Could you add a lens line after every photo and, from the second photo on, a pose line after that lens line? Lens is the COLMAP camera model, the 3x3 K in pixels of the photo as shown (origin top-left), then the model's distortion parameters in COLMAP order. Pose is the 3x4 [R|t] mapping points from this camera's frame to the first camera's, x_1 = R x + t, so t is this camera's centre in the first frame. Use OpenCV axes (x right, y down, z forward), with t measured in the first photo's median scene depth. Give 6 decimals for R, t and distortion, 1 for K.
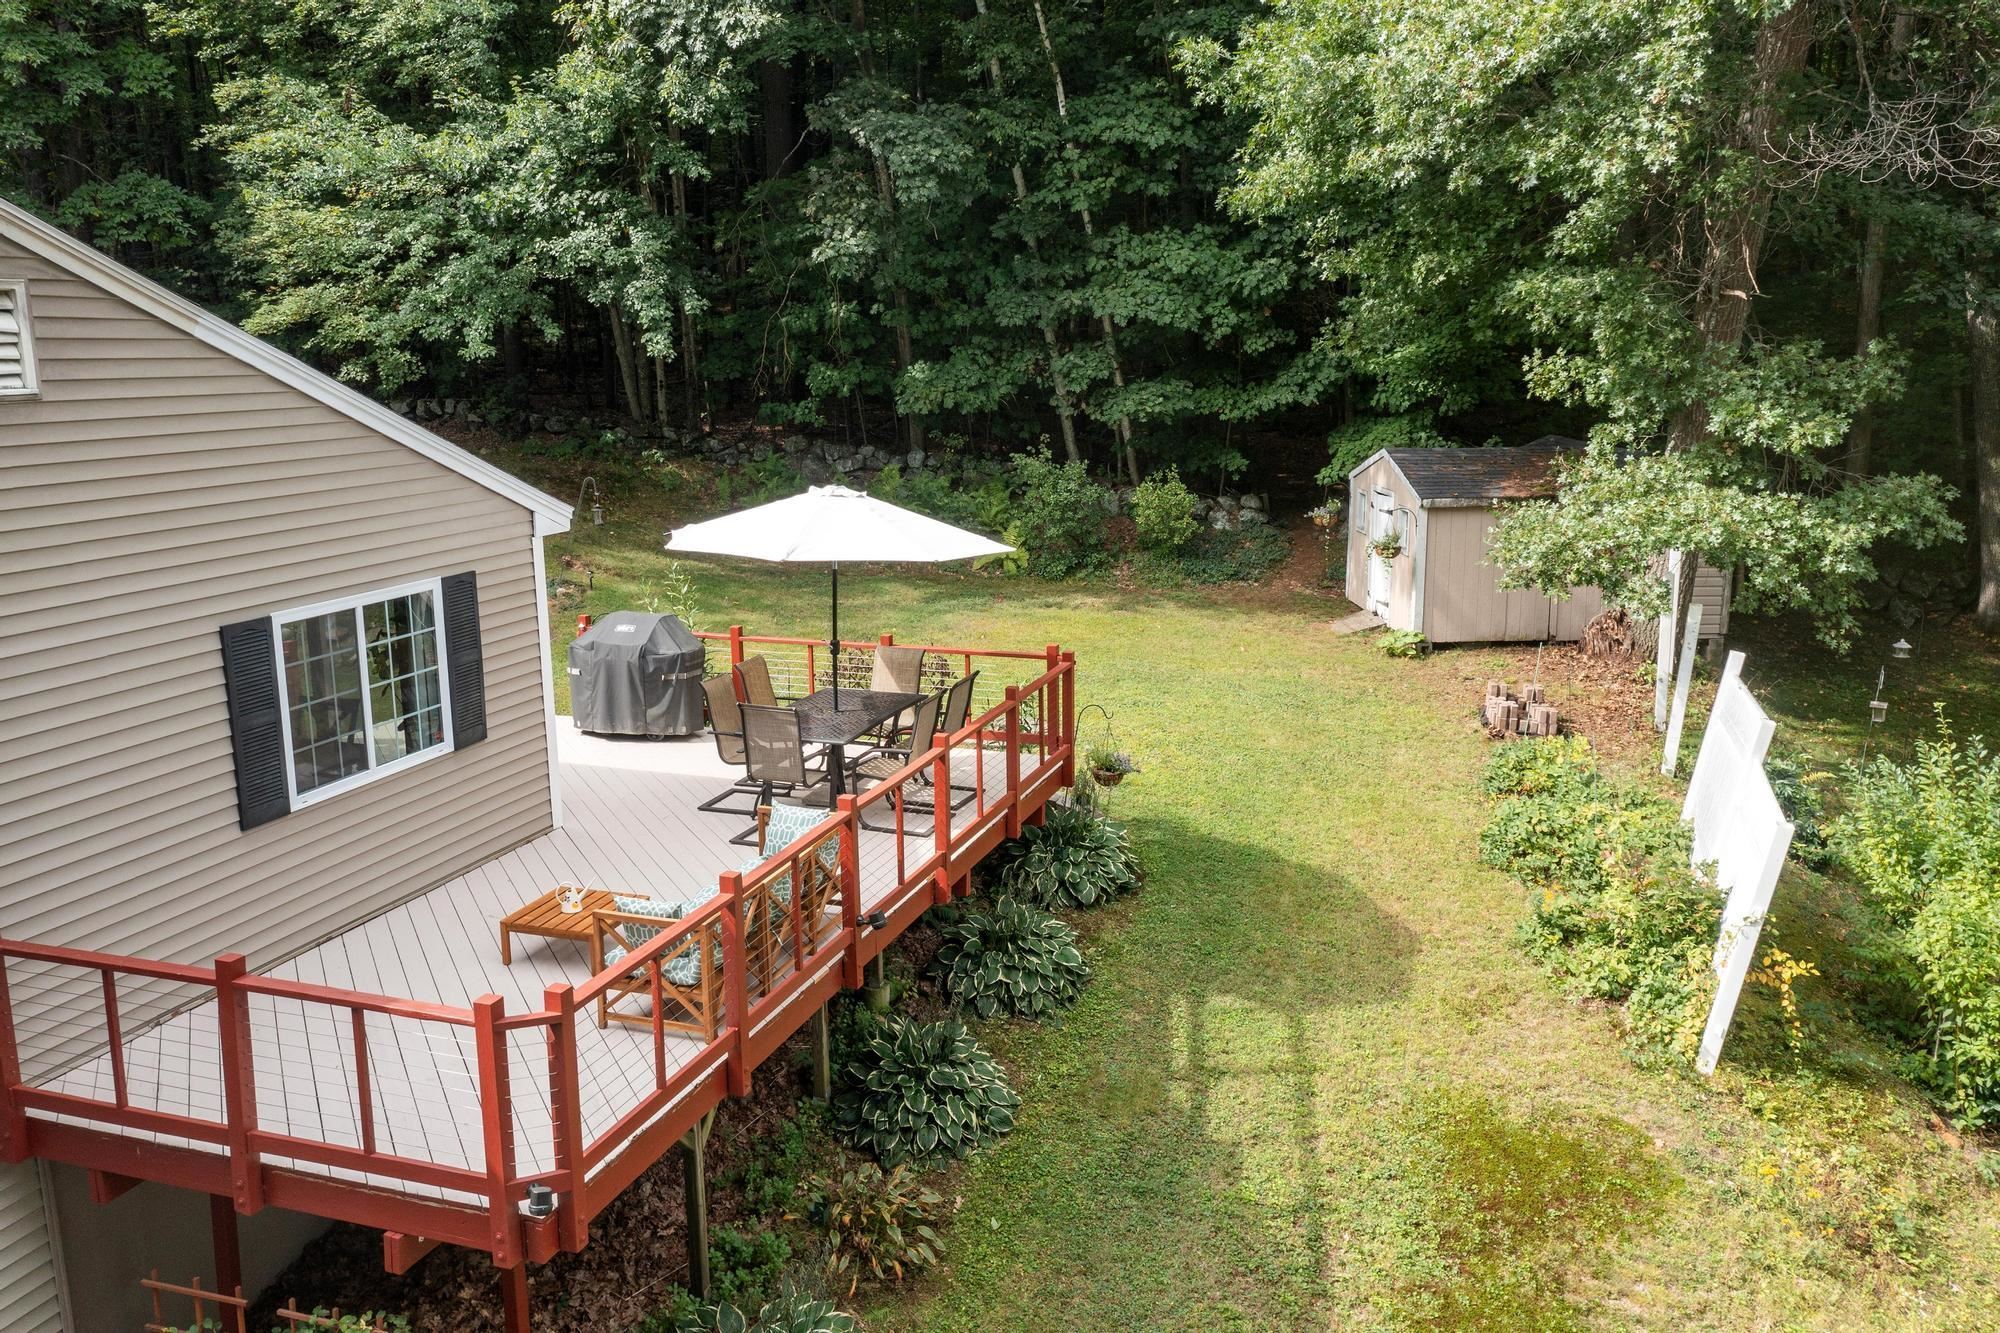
lens RADIAL K [[1623.3, 0, 1000.0], [0, 1623.3, 666.5], [0, 0, 1]] dist [-0.006822, 0.005860]
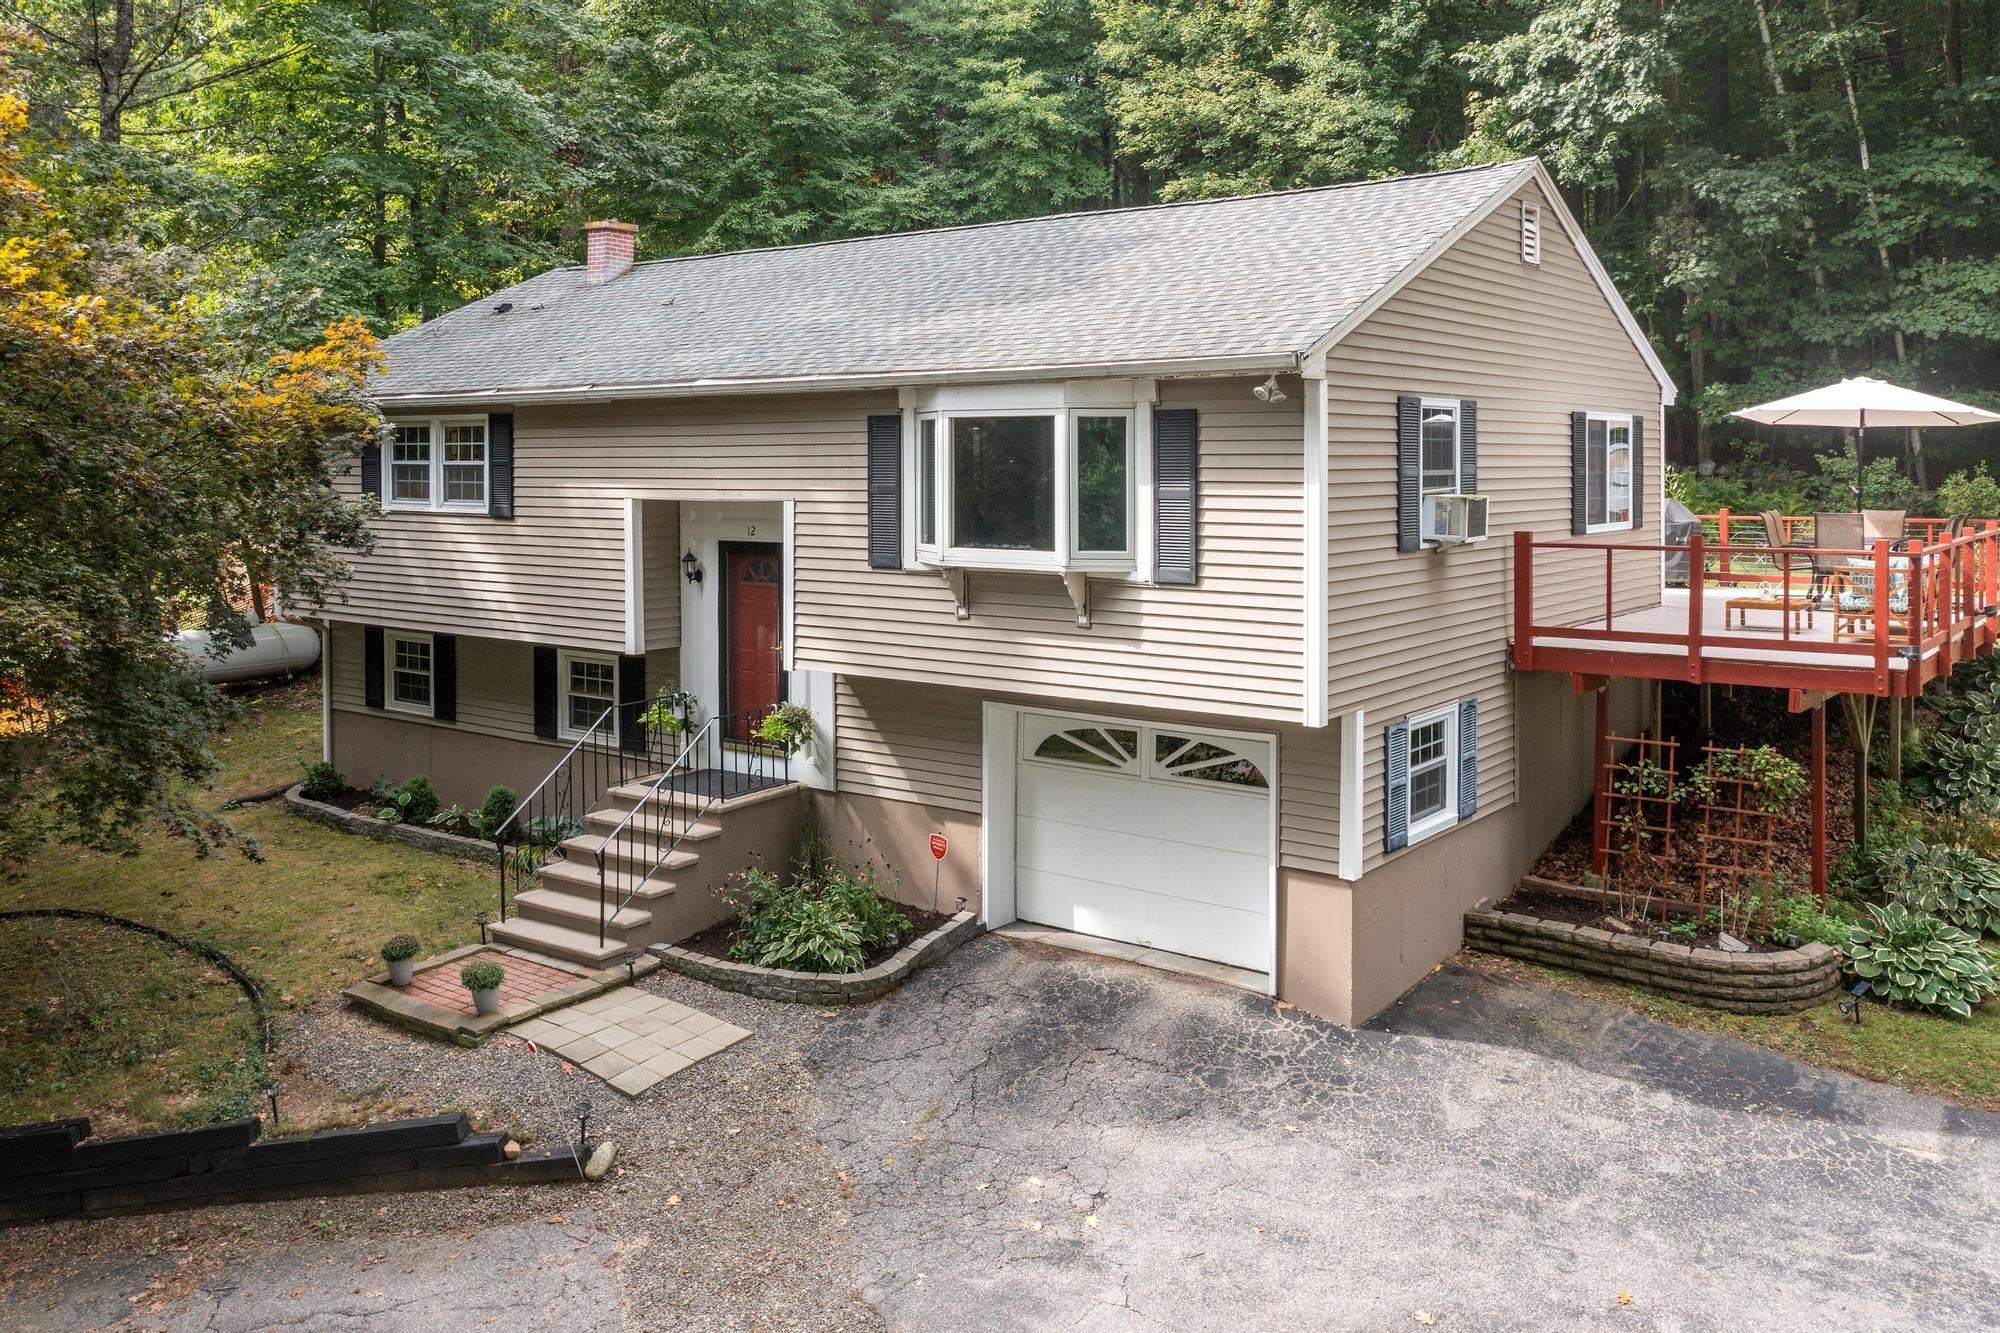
lens RADIAL K [[1633.2, 0, 998.6], [0, 1633.2, 507.2], [0, 0, 1]] dist [0.000499, 0.000451]
pose [[0.943153, 0.009739, -0.332216, -0.161331], [-0.065724, 0.985297, -0.157704, 0.131205], [0.325796, 0.170574, 0.929926, -0.266119]]
